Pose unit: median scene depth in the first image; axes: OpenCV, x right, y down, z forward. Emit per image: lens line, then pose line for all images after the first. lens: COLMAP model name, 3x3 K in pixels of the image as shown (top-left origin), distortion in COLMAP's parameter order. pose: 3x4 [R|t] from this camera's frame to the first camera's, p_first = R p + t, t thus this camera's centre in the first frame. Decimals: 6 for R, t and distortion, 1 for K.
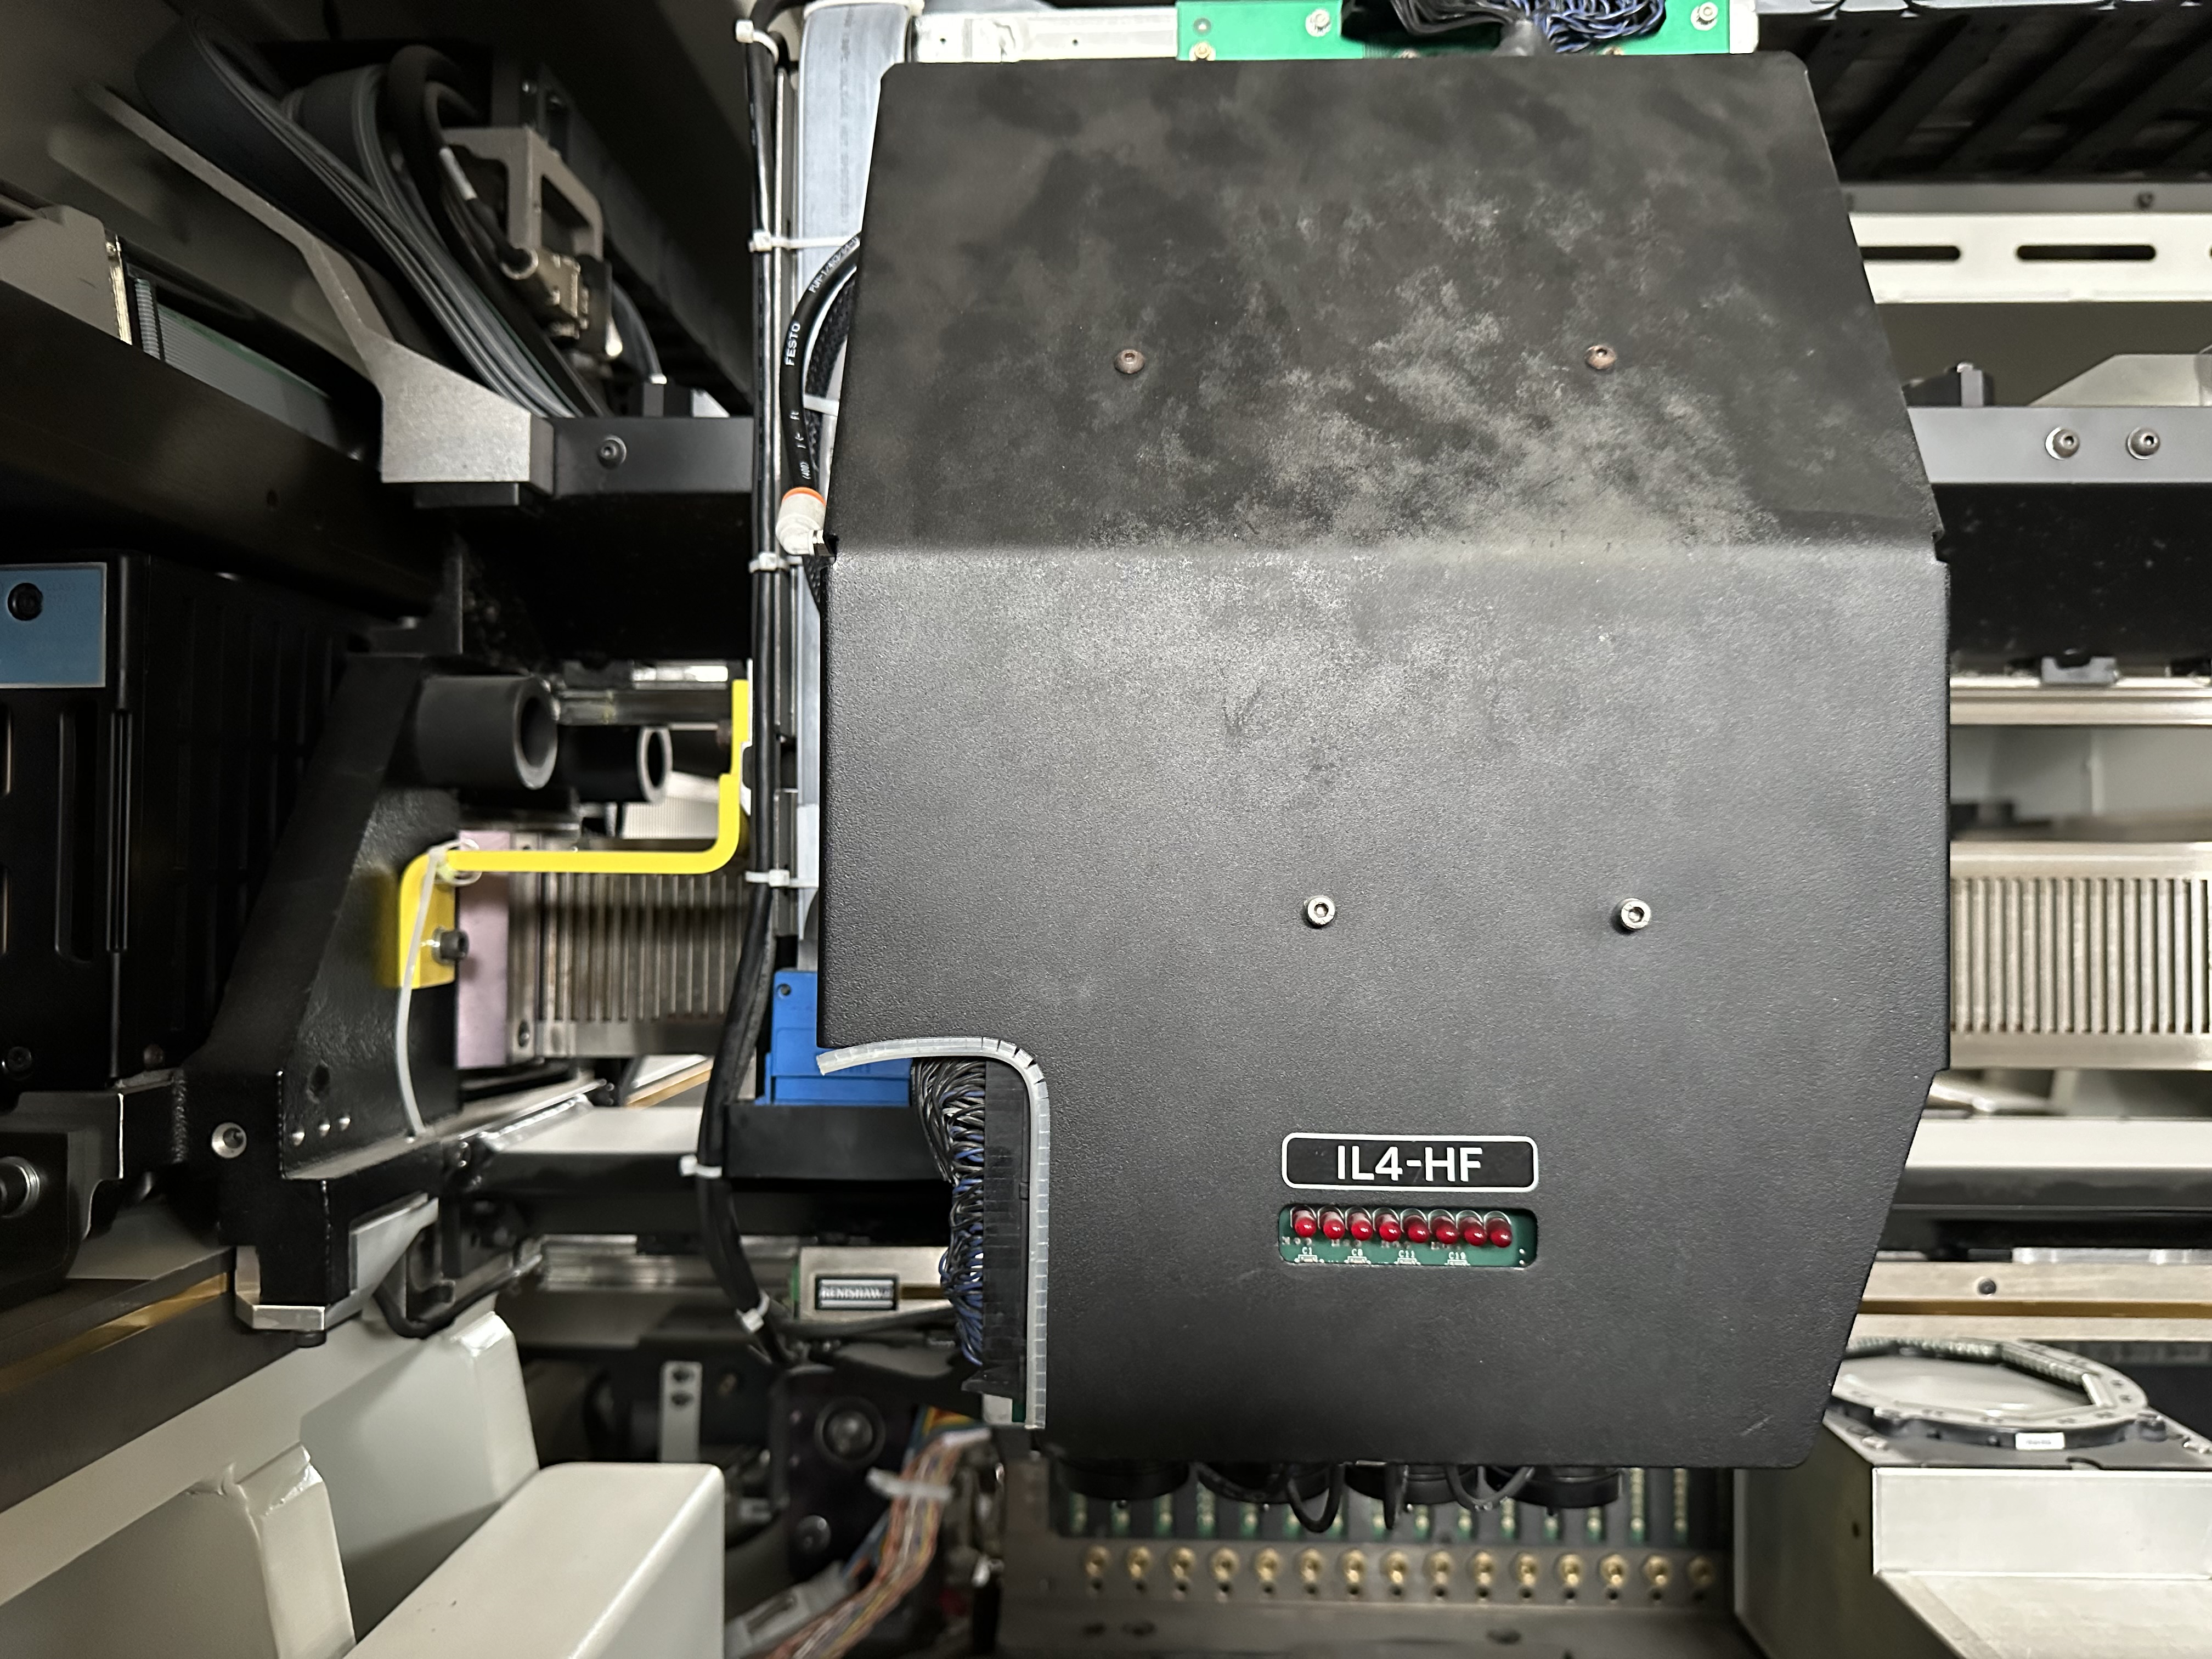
lens RADIAL K [[1575.9, 0, 1110.9], [0, 1575.9, 823.1], [0, 0, 1]] dist [0.034156, -0.034652]
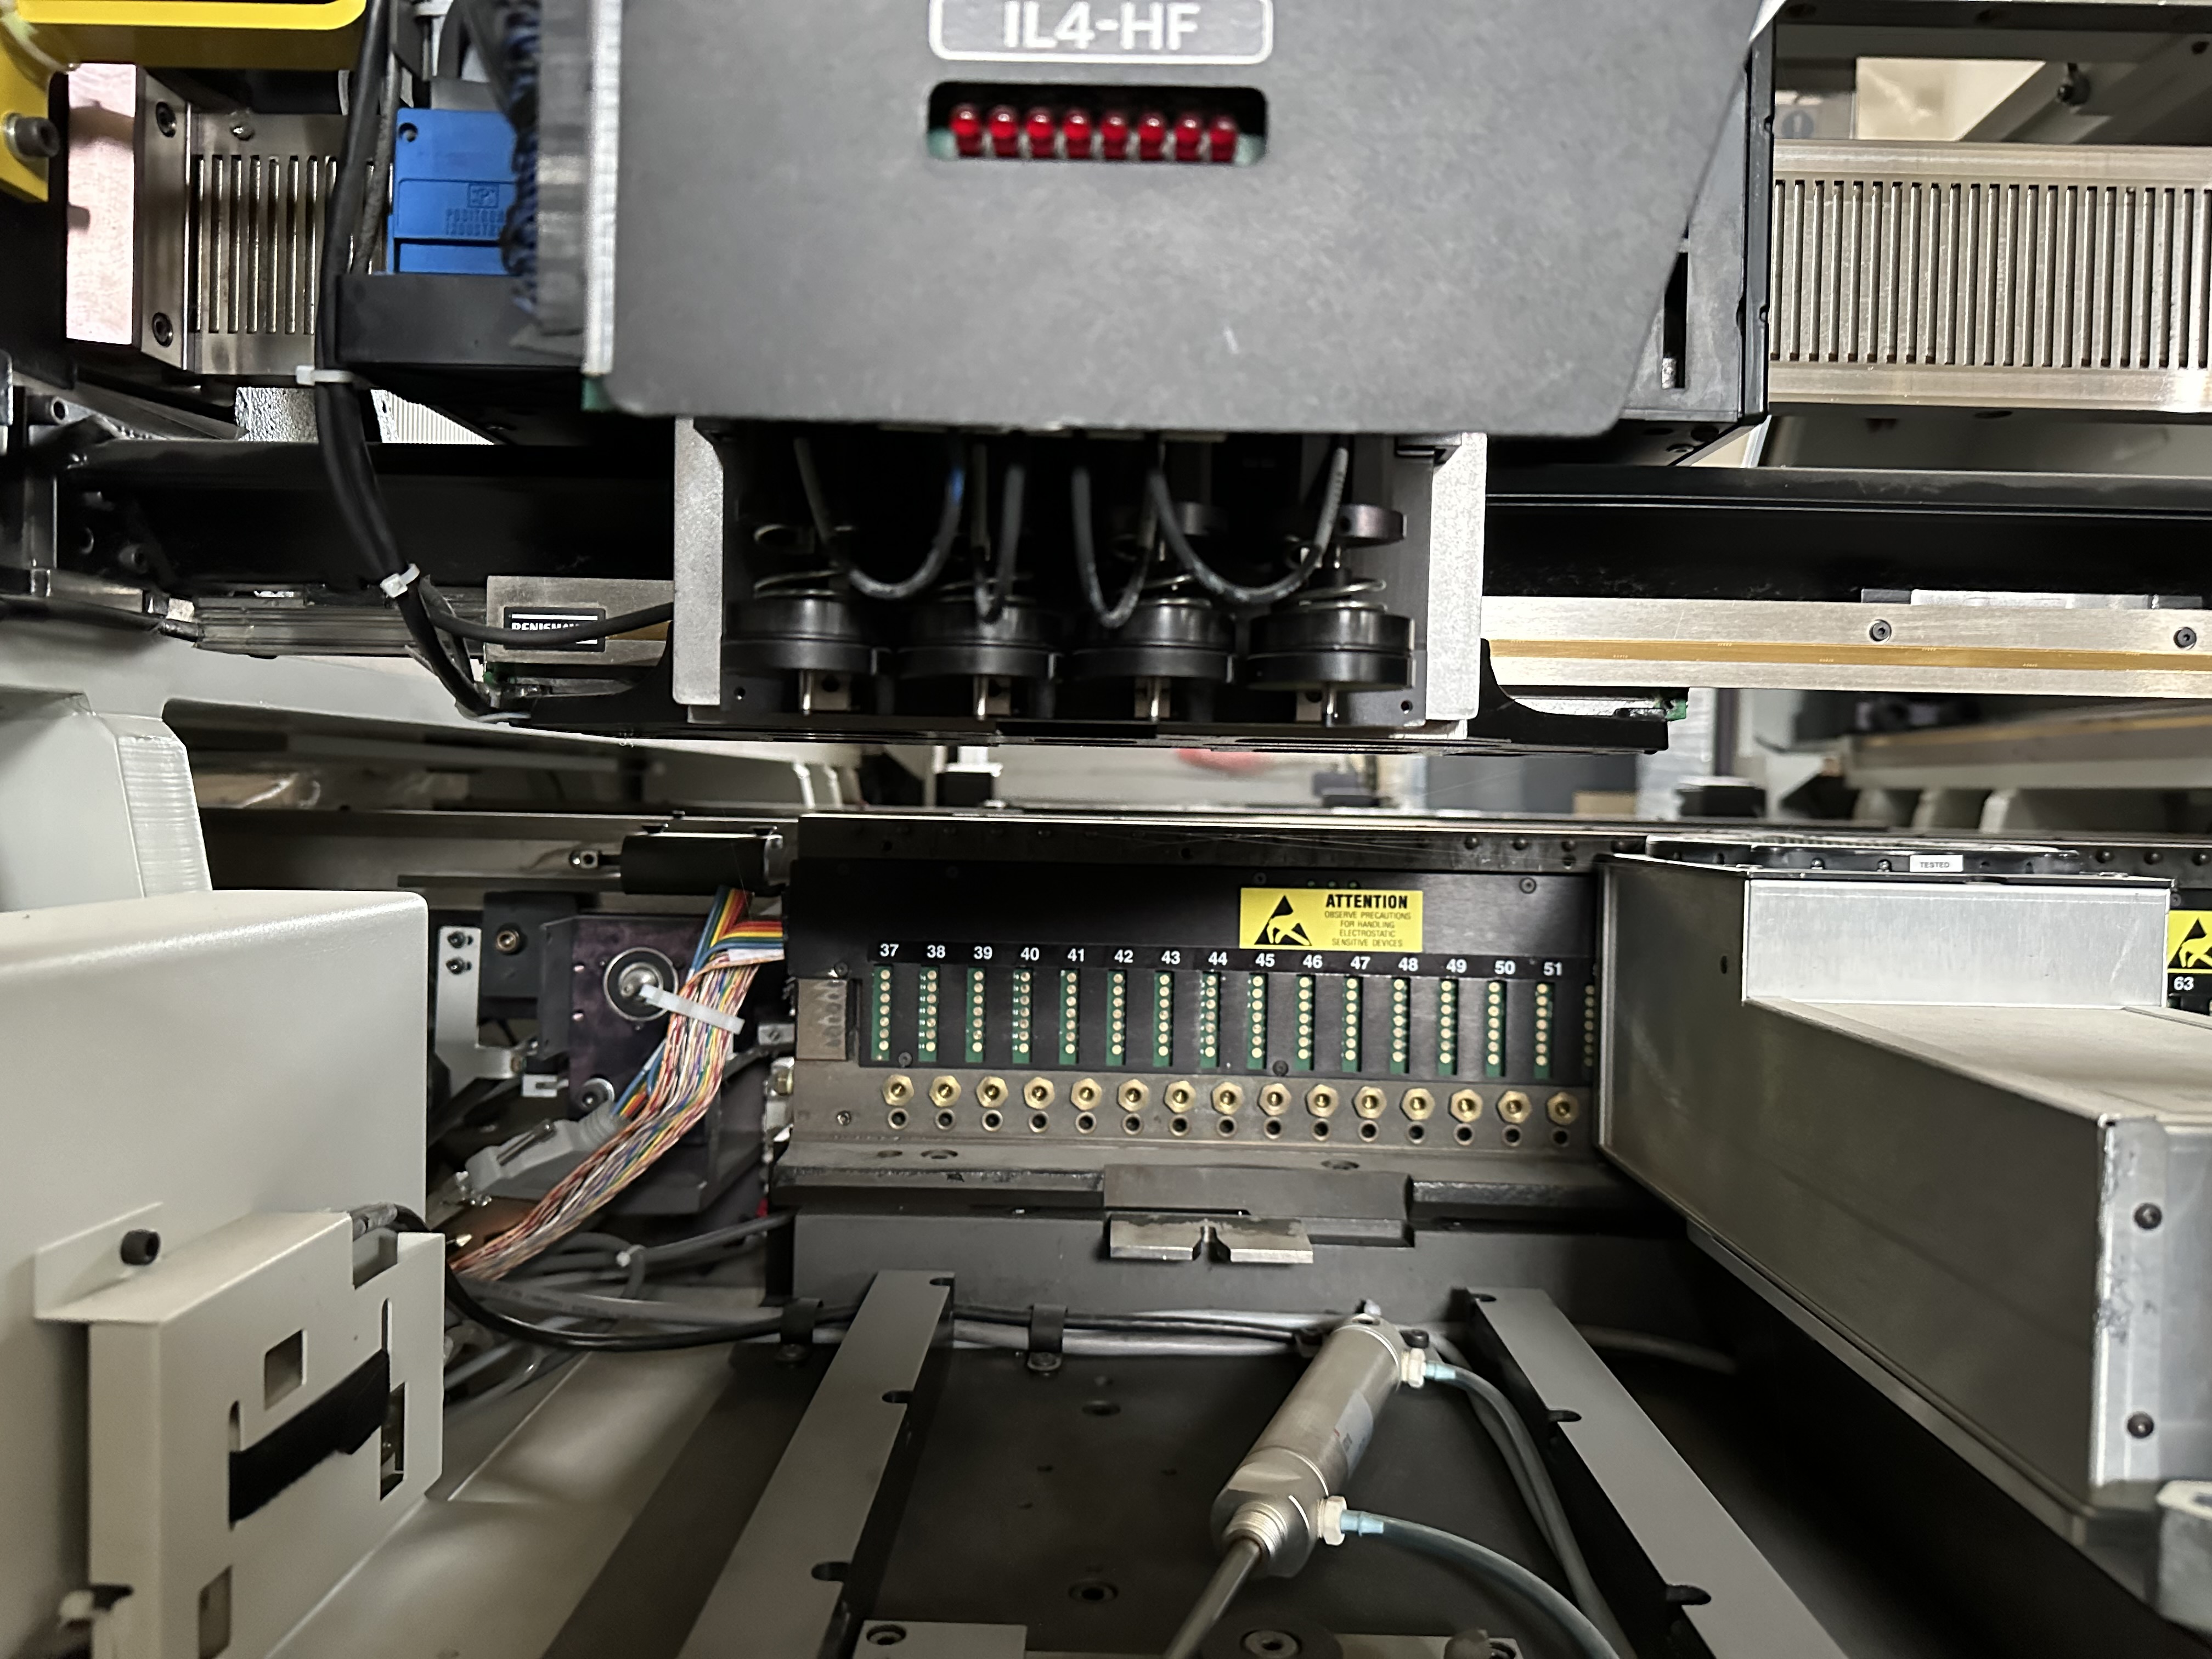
lens RADIAL K [[1542.8, 0, 1091.9], [0, 1542.8, 825.1], [0, 0, 1]] dist [0.096015, -0.105801]
pose [[0.999818, 0.010779, 0.015767, 0.109463], [-0.011383, 0.999185, 0.038725, 0.351227], [-0.015336, -0.038898, 0.999125, 0.148487]]
